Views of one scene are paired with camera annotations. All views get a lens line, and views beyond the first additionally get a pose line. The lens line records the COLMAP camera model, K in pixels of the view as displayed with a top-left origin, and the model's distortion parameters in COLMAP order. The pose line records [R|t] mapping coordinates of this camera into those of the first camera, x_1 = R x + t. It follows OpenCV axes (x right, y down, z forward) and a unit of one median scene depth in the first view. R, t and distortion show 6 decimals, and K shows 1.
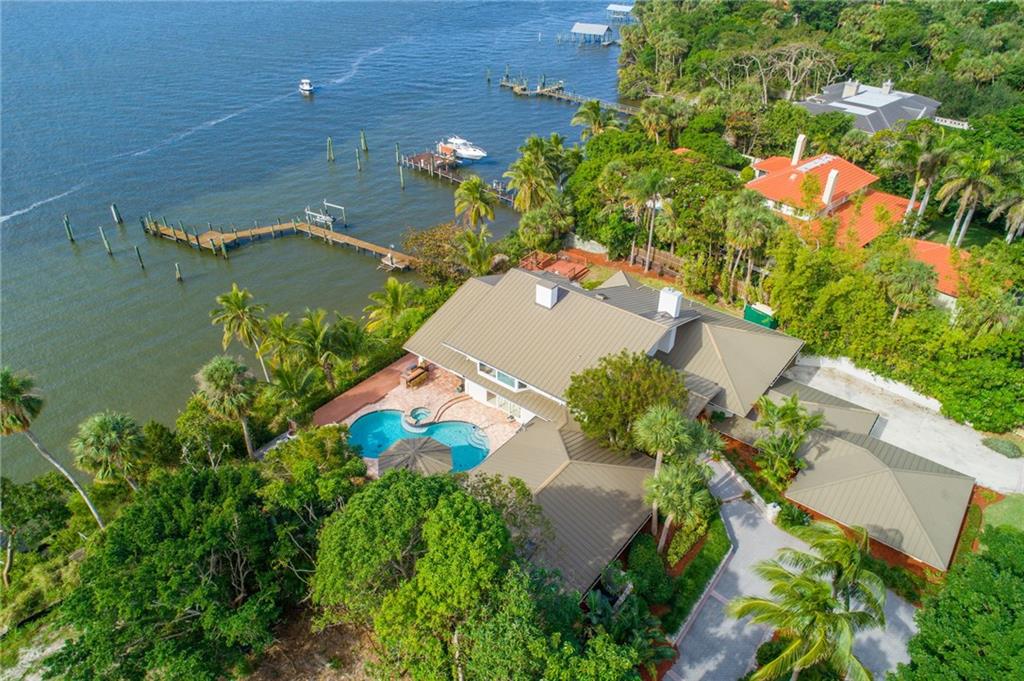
lens RADIAL K [[738.5, 0, 512.0], [0, 738.5, 340.5], [0, 0, 1]] dist [-0.015727, -0.001884]
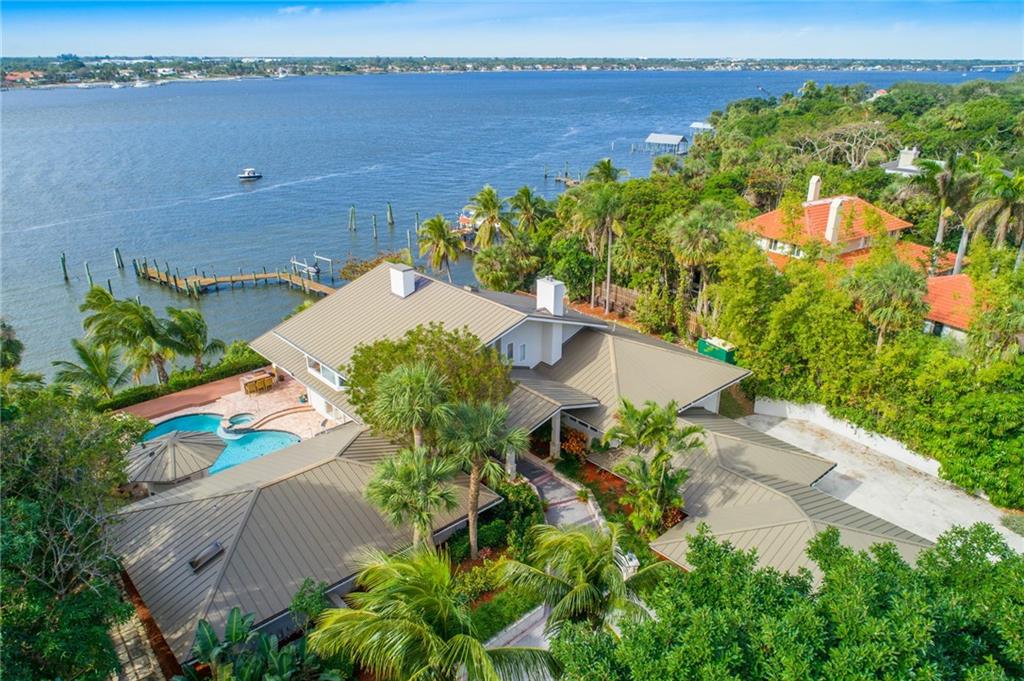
lens RADIAL K [[738.5, 0, 512.0], [0, 738.5, 340.5], [0, 0, 1]] dist [-0.015727, -0.001884]
pose [[0.985042, 0.053206, -0.163897, 0.269538], [-0.083128, 0.979868, -0.181515, 0.123614], [0.150940, 0.192424, 0.969634, 0.216225]]
